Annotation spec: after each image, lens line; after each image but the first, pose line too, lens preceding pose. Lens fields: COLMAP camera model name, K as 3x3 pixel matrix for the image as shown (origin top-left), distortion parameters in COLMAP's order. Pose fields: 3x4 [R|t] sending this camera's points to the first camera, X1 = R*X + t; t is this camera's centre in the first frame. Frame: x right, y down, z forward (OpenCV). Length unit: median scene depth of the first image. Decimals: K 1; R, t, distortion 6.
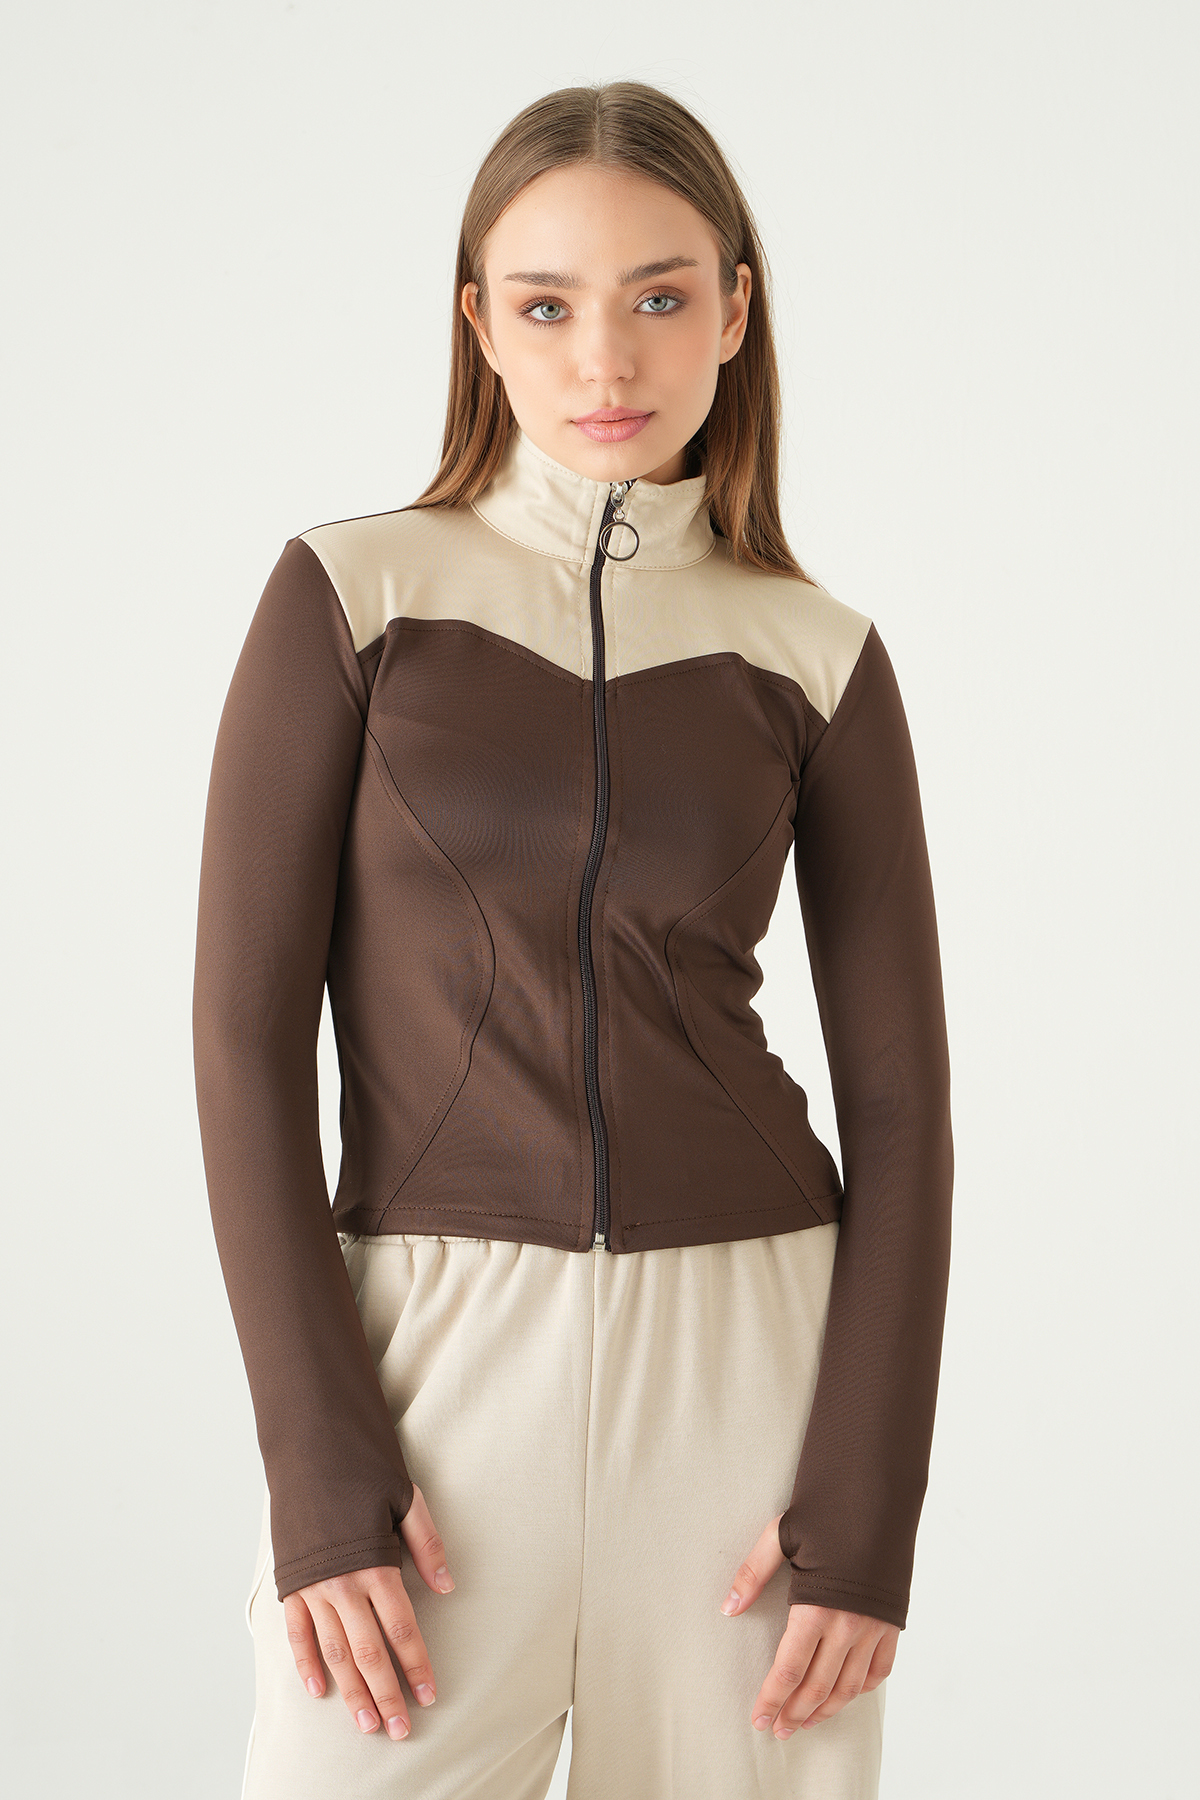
lens RADIAL K [[2130.1, 0, 645.9], [0, 2130.1, 860.0], [0, 0, 1]] dist [0.225486, 0.000000]
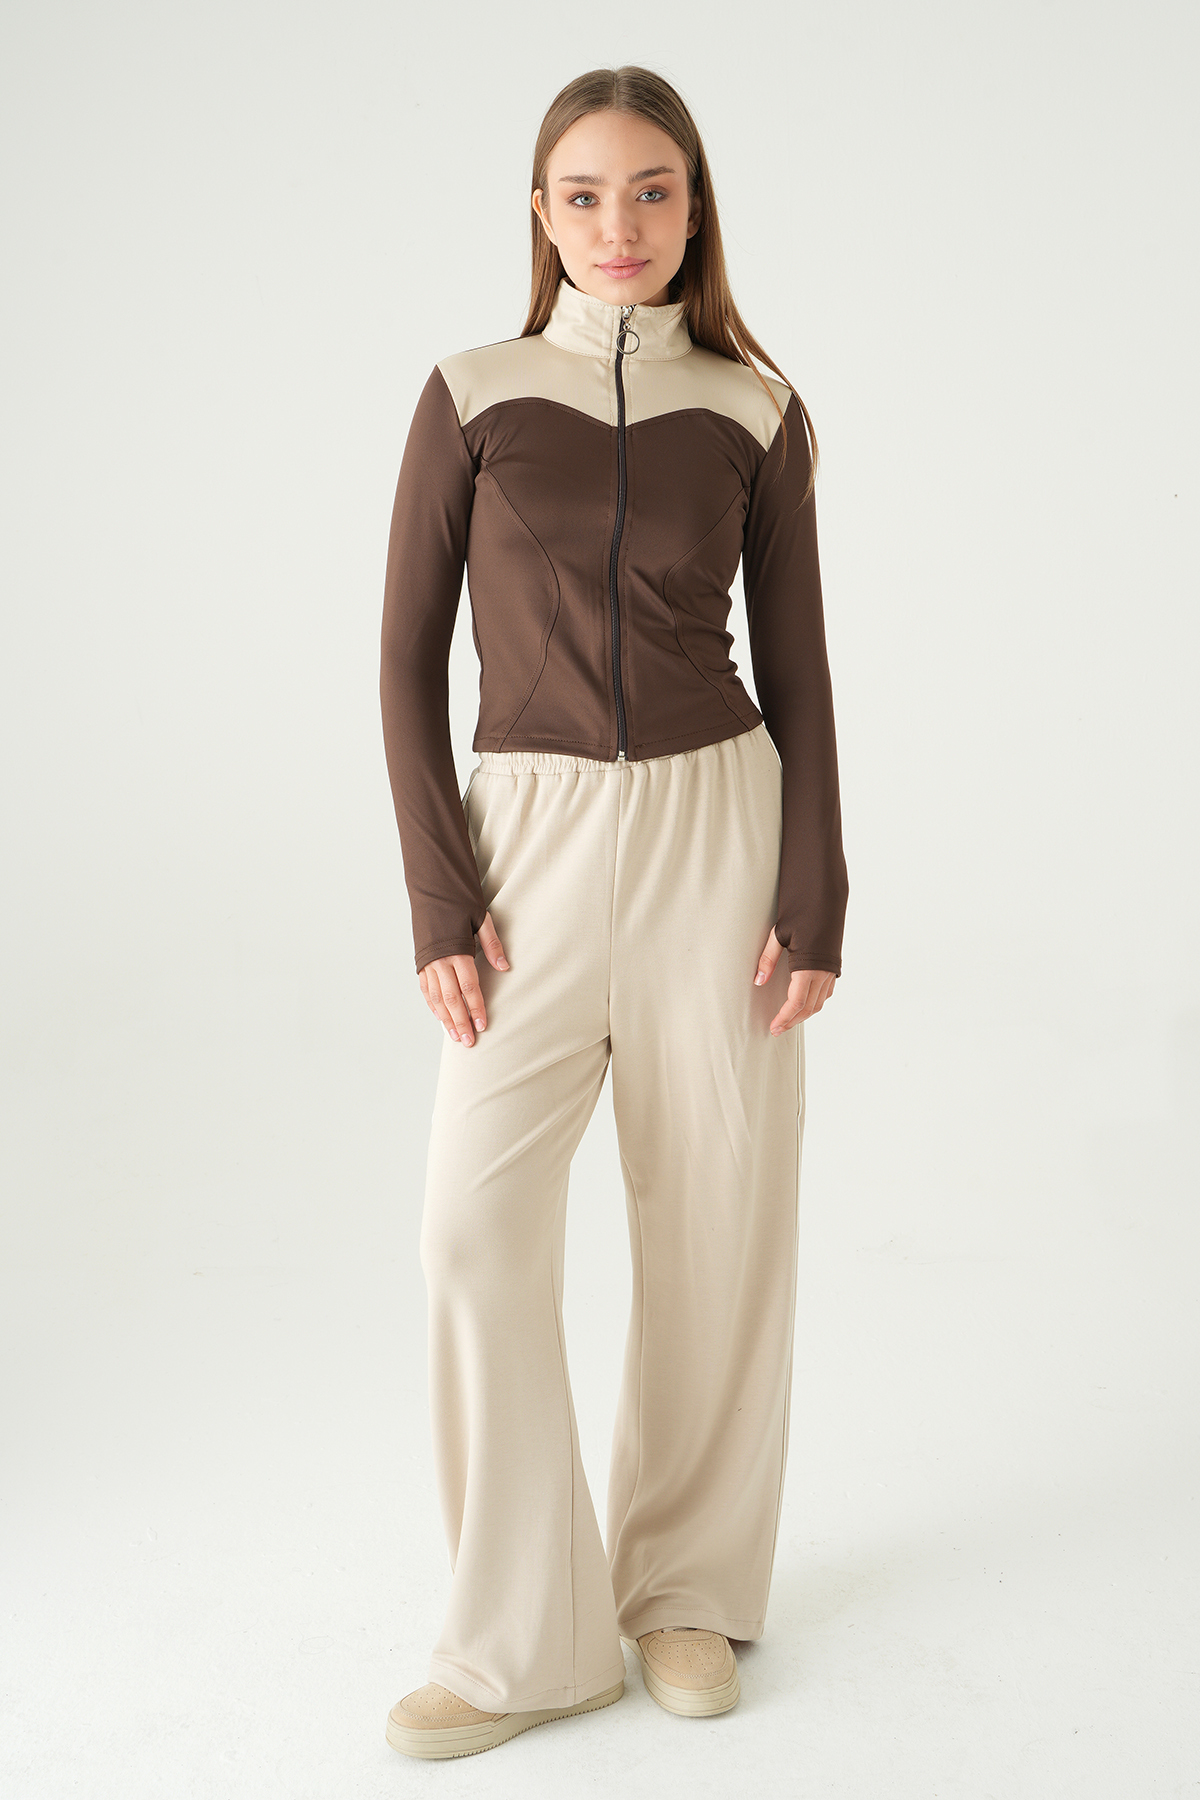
lens RADIAL K [[1939.9, 0, 591.6], [0, 1939.9, 886.7], [0, 0, 1]] dist [-0.013970, 0.000000]
pose [[0.999602, -0.007975, -0.027075, -0.004411], [0.012000, 0.988322, 0.151908, 0.042536], [0.025548, -0.152172, 0.988024, -0.565580]]
